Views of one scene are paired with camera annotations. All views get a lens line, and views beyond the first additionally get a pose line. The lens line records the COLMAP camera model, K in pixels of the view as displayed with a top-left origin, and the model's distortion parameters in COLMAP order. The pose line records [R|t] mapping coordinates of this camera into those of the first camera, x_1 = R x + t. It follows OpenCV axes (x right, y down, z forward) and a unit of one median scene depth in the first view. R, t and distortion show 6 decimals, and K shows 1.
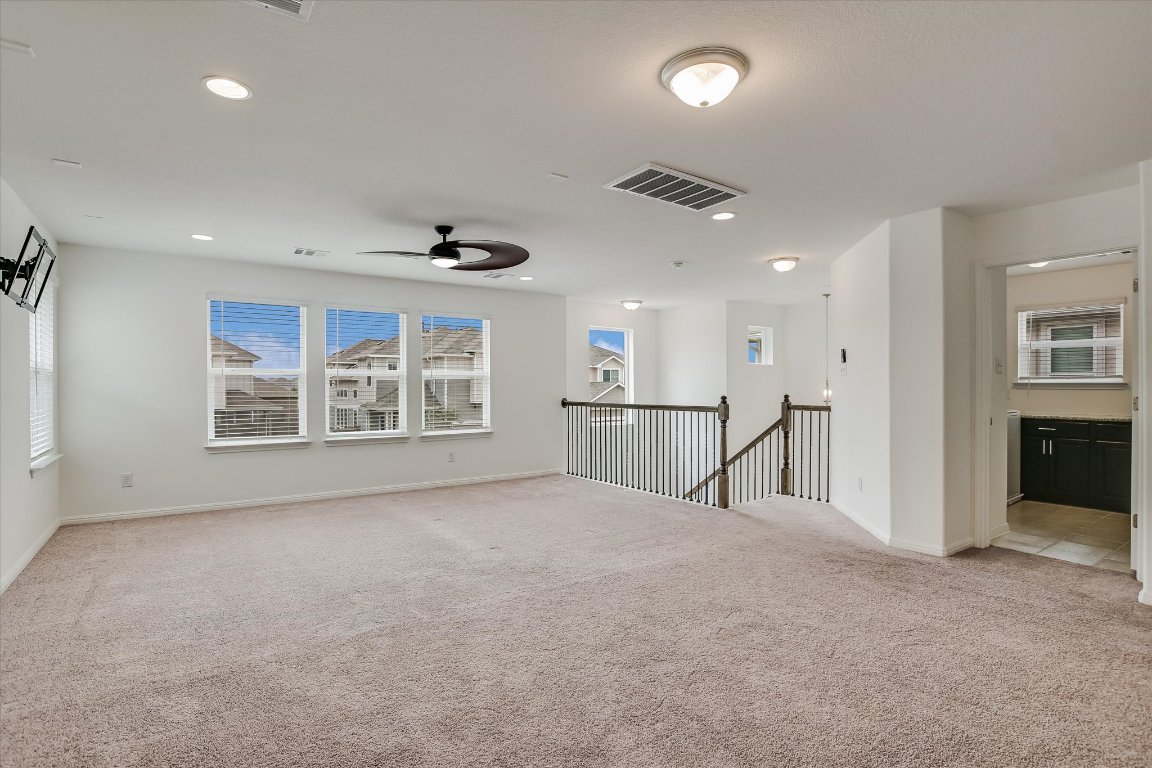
lens RADIAL K [[562.9, 0, 578.5], [0, 562.9, 383.7], [0, 0, 1]] dist [-0.012585, -0.000483]
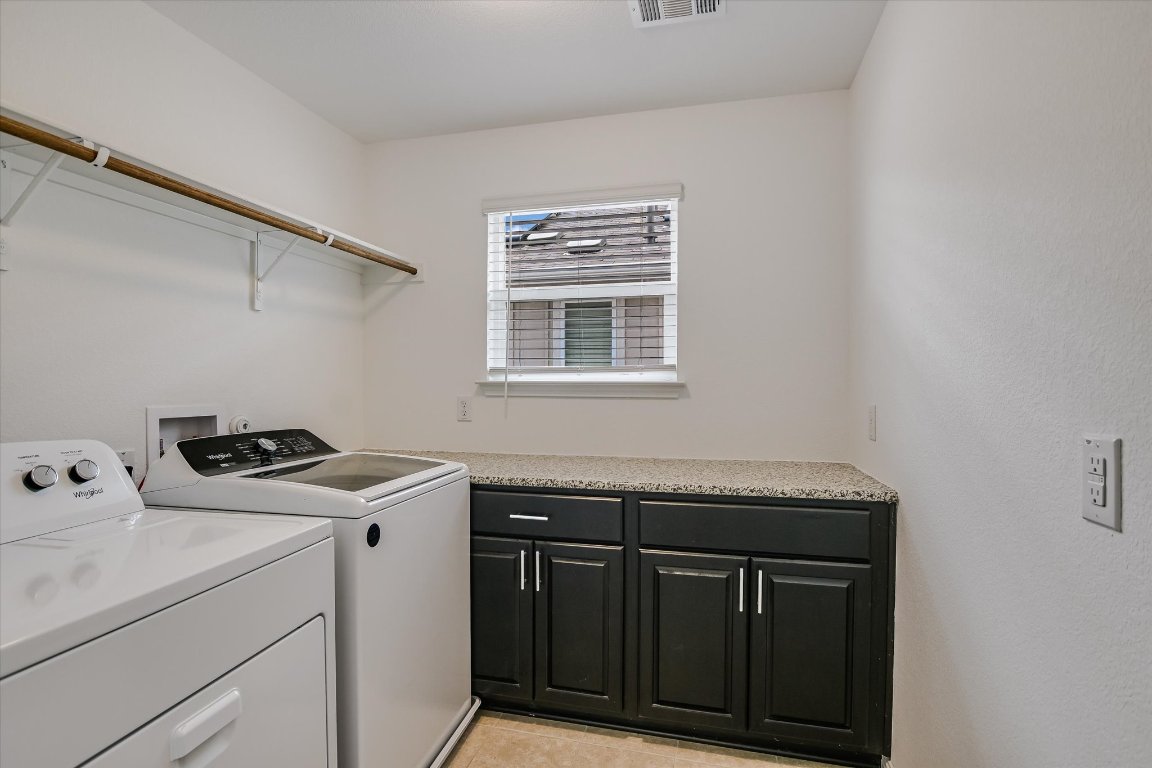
lens RADIAL K [[562.9, 0, 574.6], [0, 562.9, 383.0], [0, 0, 1]] dist [-0.012585, -0.000483]
pose [[0.762730, -0.000926, 0.646716, 0.595843], [-0.002199, 0.999989, 0.004025, -0.002762], [-0.646713, -0.004492, 0.762720, 0.671819]]
